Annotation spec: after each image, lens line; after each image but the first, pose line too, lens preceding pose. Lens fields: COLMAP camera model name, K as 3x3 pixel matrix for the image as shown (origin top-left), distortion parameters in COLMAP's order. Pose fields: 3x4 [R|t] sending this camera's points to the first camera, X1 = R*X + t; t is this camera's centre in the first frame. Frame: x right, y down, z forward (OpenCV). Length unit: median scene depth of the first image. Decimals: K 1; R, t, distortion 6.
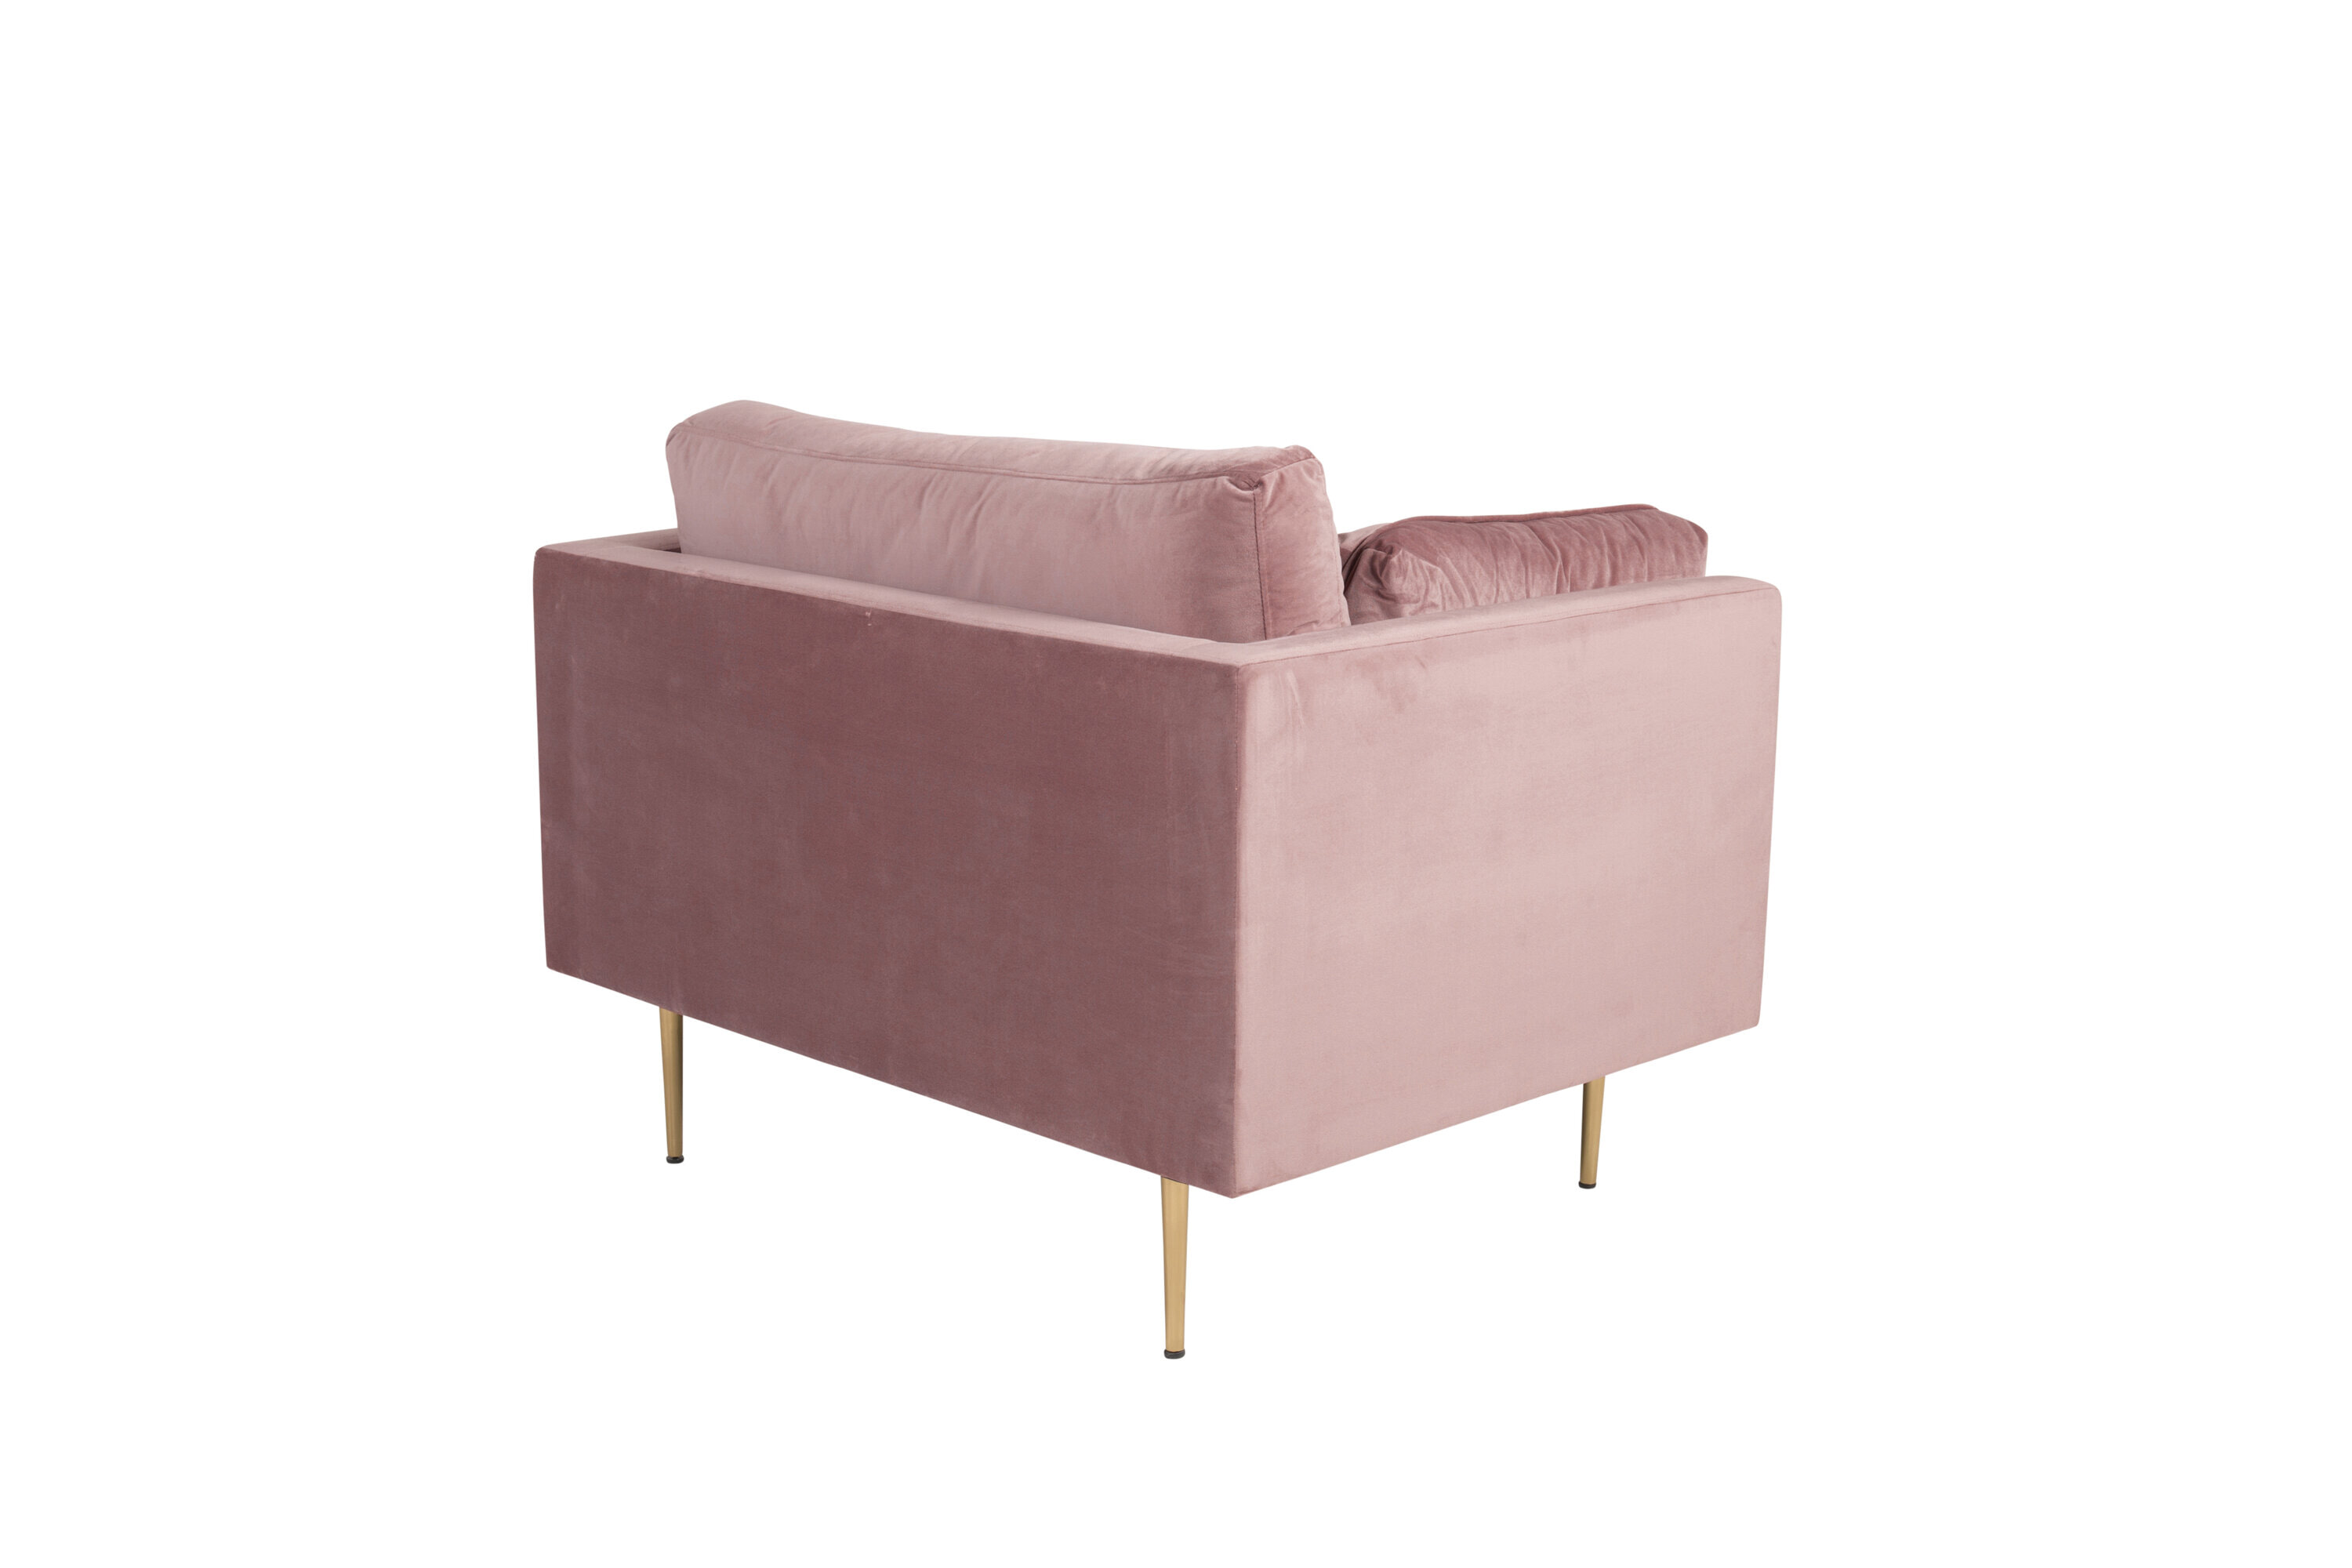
lens RADIAL K [[3106.8, 0, 1176.0], [0, 3106.8, 784.0], [0, 0, 1]] dist [0.005432, 0.008130]
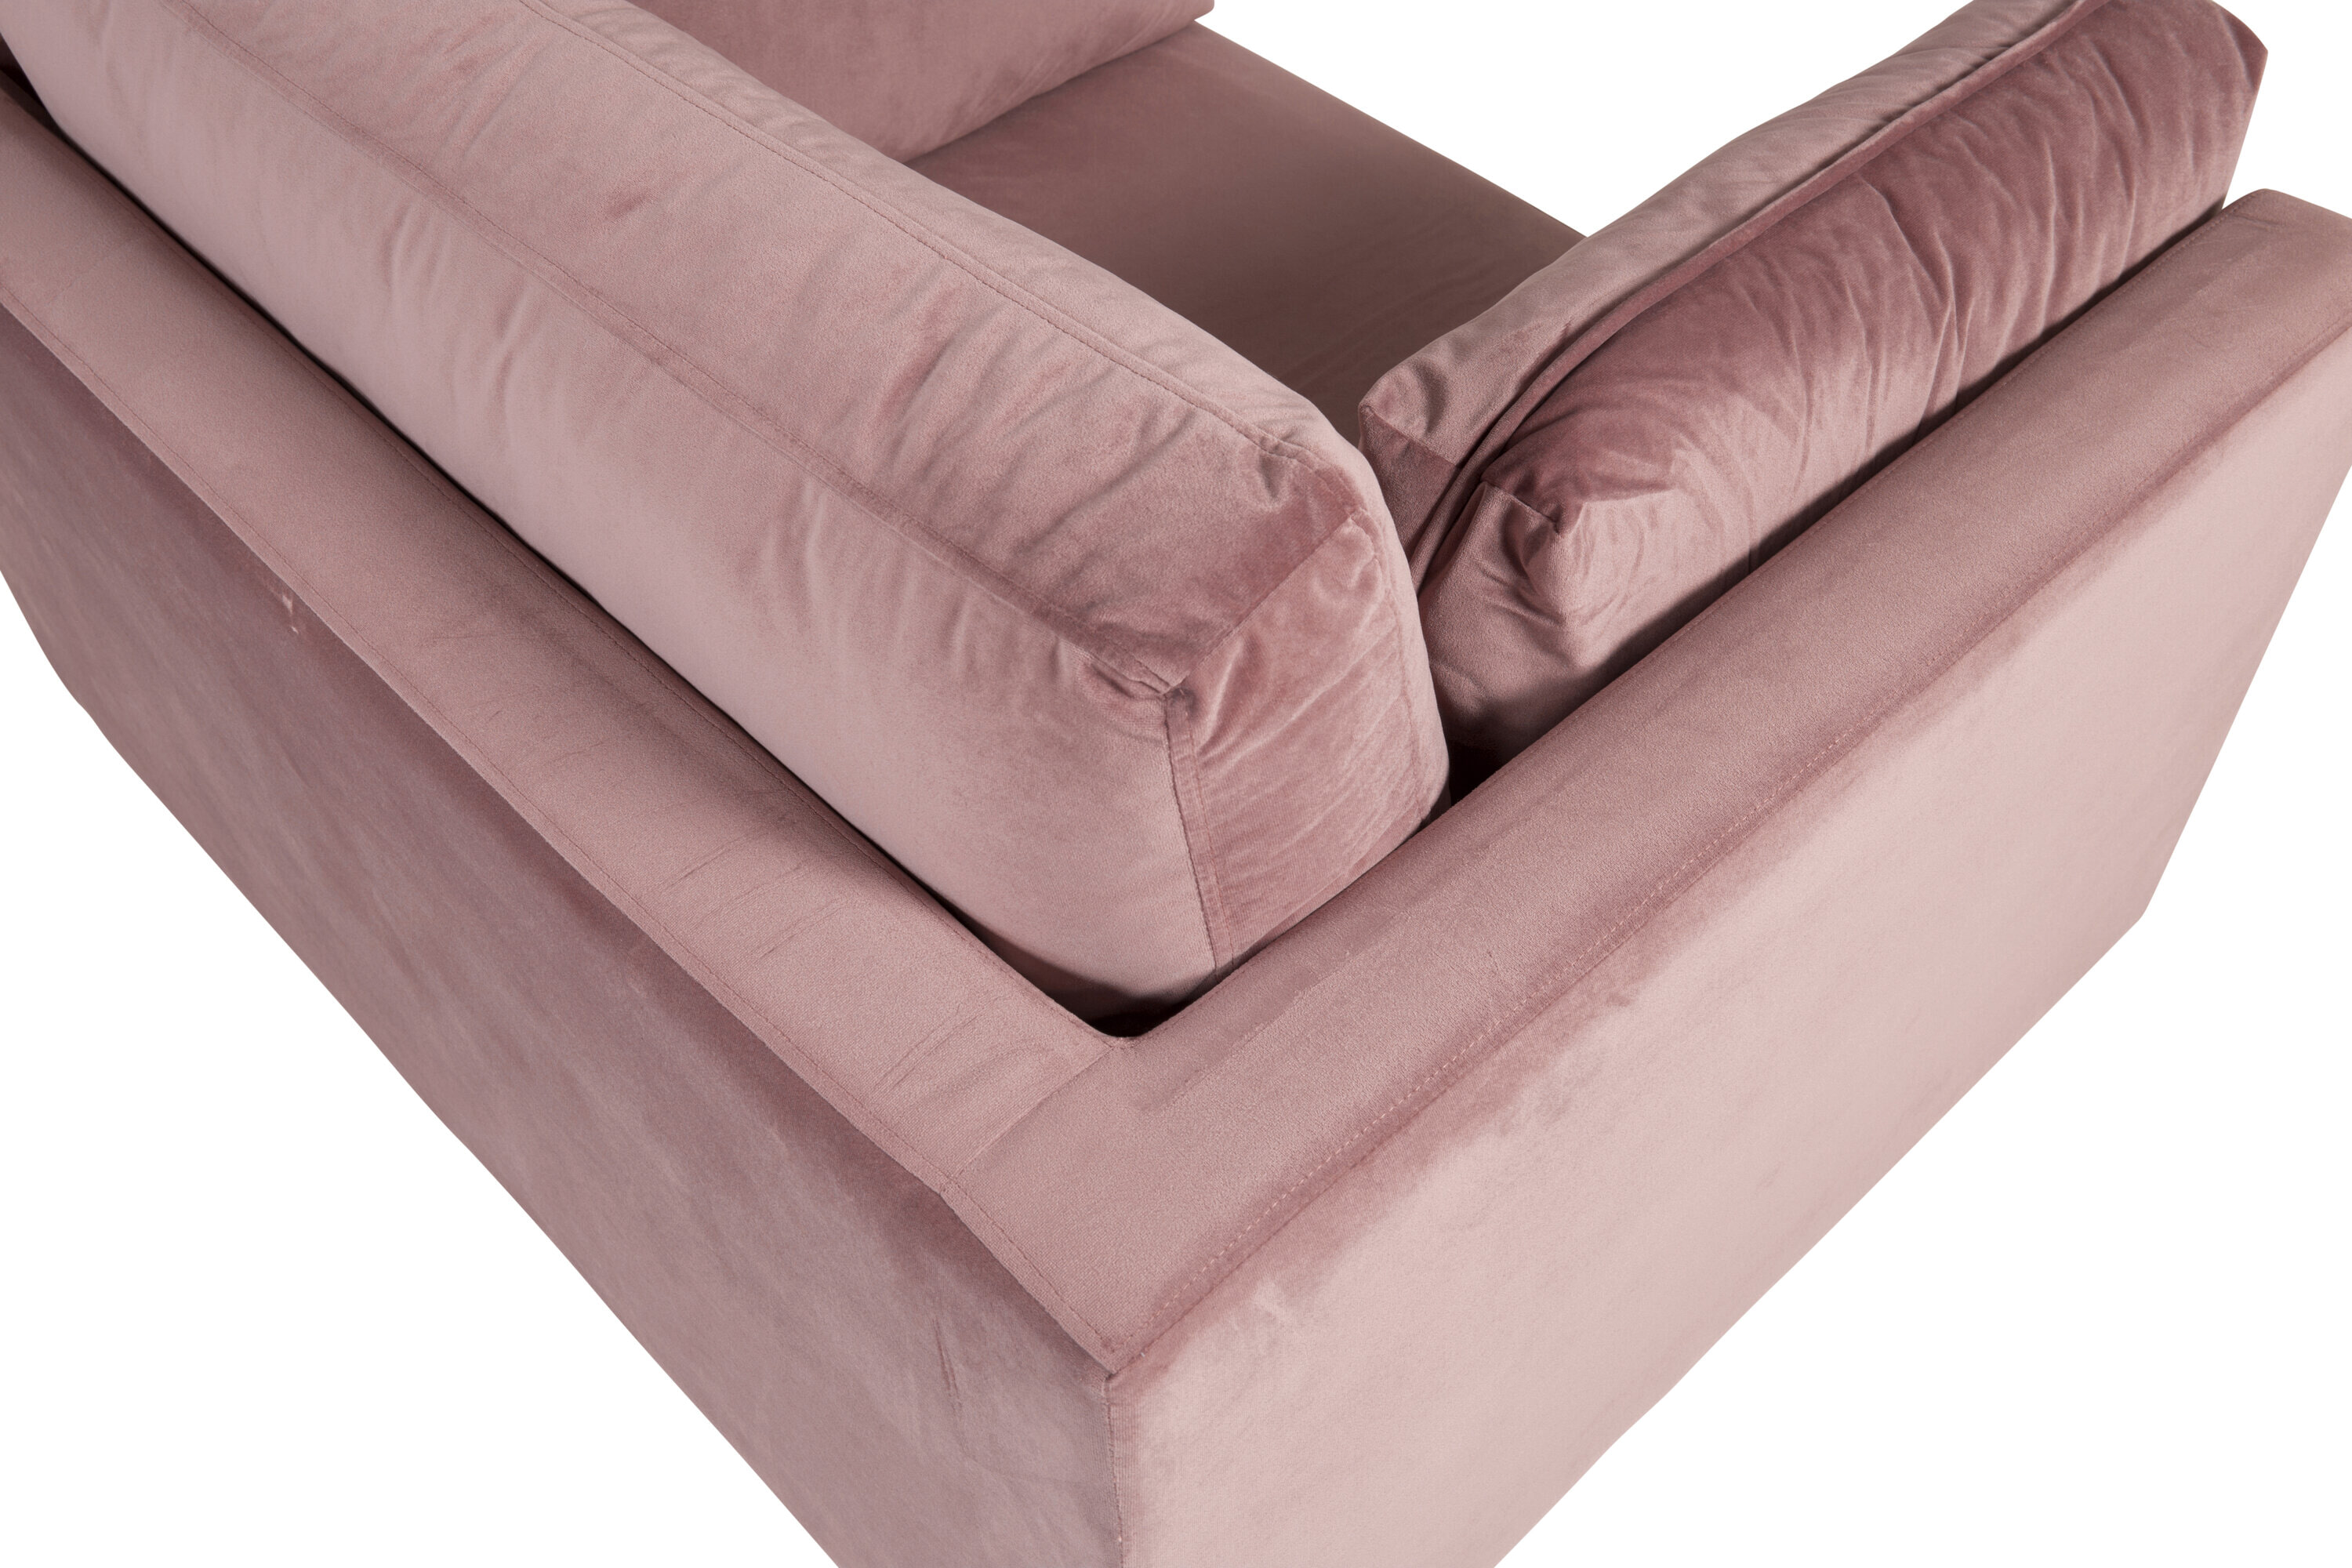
lens RADIAL K [[2425.7, 0, 1176.0], [0, 2425.7, 784.0], [0, 0, 1]] dist [-0.000588, -0.014454]
pose [[0.999127, 0.005008, -0.041474, 0.033902], [0.019934, 0.815315, 0.578674, -0.219816], [0.036712, -0.578996, 0.814503, 0.720630]]
